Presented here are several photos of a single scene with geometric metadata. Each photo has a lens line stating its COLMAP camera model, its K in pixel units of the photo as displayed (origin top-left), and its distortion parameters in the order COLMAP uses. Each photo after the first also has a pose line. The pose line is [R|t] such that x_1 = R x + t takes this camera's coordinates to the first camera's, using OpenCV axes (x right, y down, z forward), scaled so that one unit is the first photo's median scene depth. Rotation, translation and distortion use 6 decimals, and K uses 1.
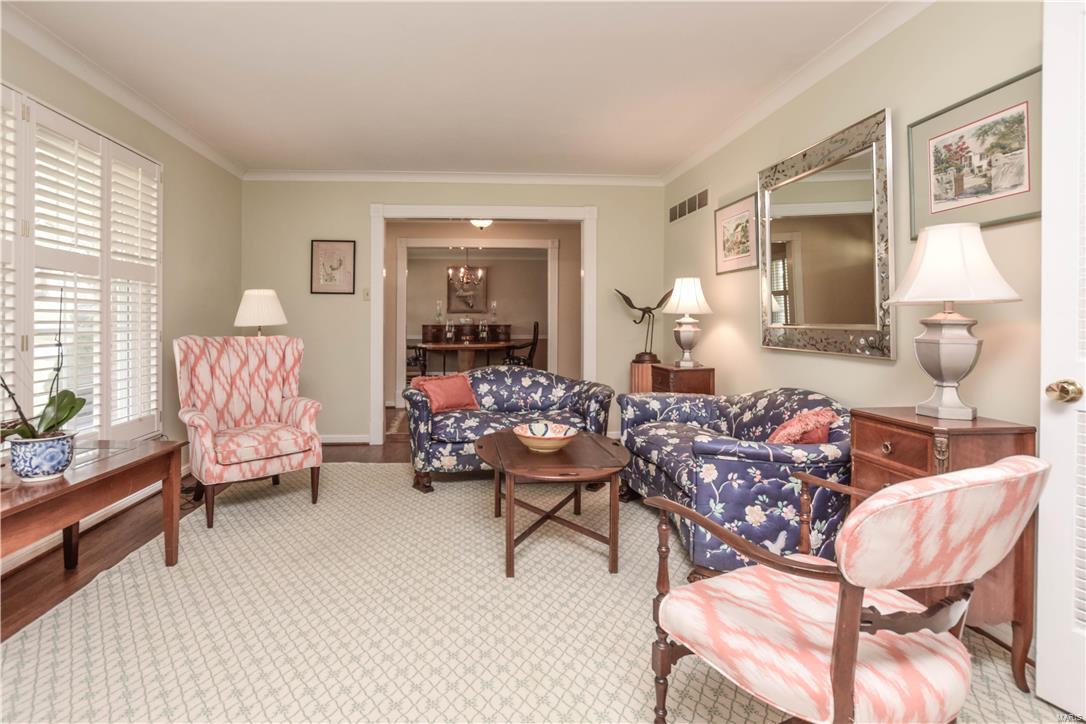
lens RADIAL K [[505.9, 0, 487.1], [0, 505.9, 324.0], [0, 0, 1]] dist [-0.020306, 0.001230]
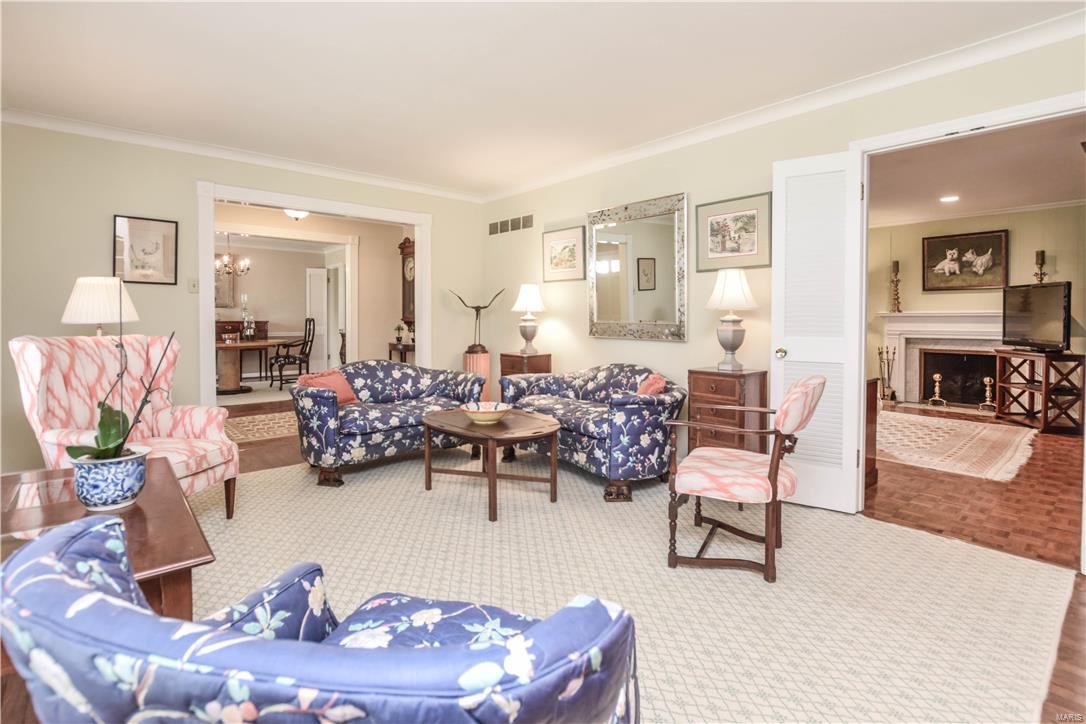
lens RADIAL K [[523.2, 0, 519.9], [0, 523.2, 324.9], [0, 0, 1]] dist [-0.022680, 0.000366]
pose [[0.800691, -0.005330, 0.599054, -0.475021], [-0.000809, 0.999950, 0.009978, -0.001902], [-0.599077, -0.008474, 0.800646, -0.056530]]
